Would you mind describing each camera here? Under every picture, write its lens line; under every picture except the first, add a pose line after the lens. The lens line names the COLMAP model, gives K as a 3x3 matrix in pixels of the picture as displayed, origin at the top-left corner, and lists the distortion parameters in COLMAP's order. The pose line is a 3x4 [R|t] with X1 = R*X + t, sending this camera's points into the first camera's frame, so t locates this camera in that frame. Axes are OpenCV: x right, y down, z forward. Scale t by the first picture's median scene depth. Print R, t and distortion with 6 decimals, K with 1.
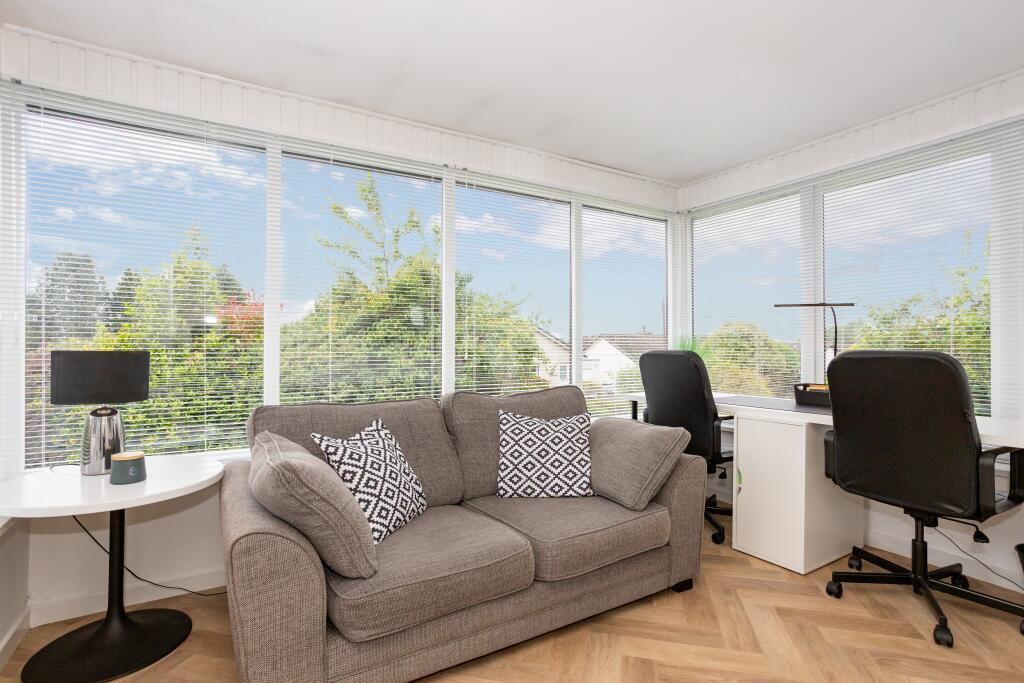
lens RADIAL K [[495.5, 0, 512.0], [0, 495.5, 343.5], [0, 0, 1]] dist [-0.000437, -0.000019]
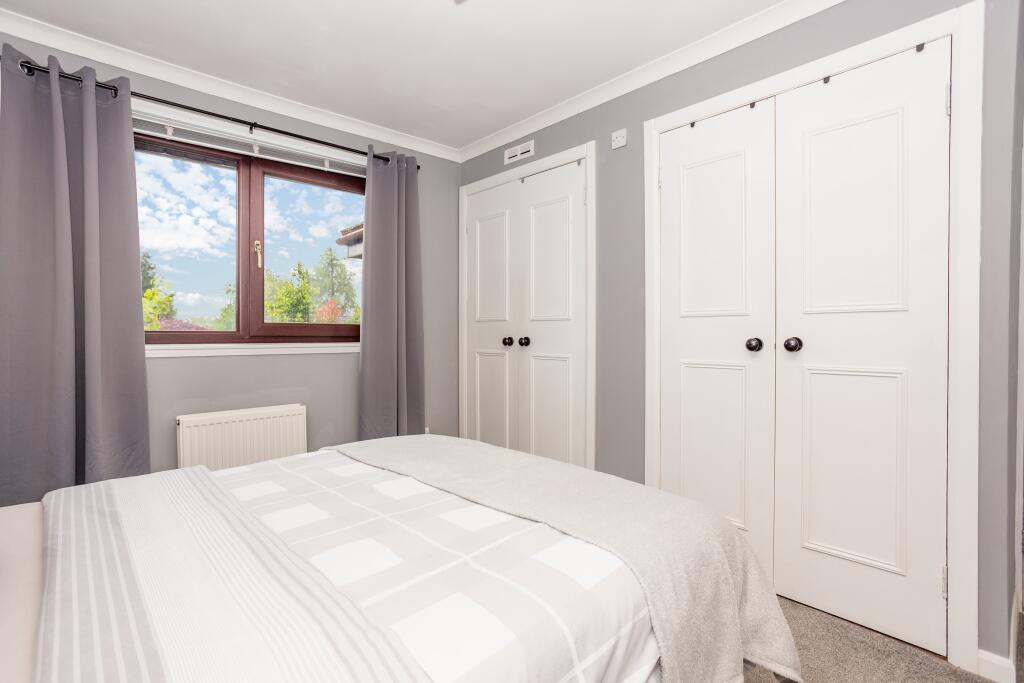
lens RADIAL K [[495.5, 0, 510.6], [0, 495.5, 339.5], [0, 0, 1]] dist [-0.000437, -0.000019]
pose [[0.983530, 0.003480, 0.180710, 0.537601], [-0.006538, 0.999845, 0.016325, 0.077375], [-0.180625, -0.017238, 0.983401, -1.978001]]
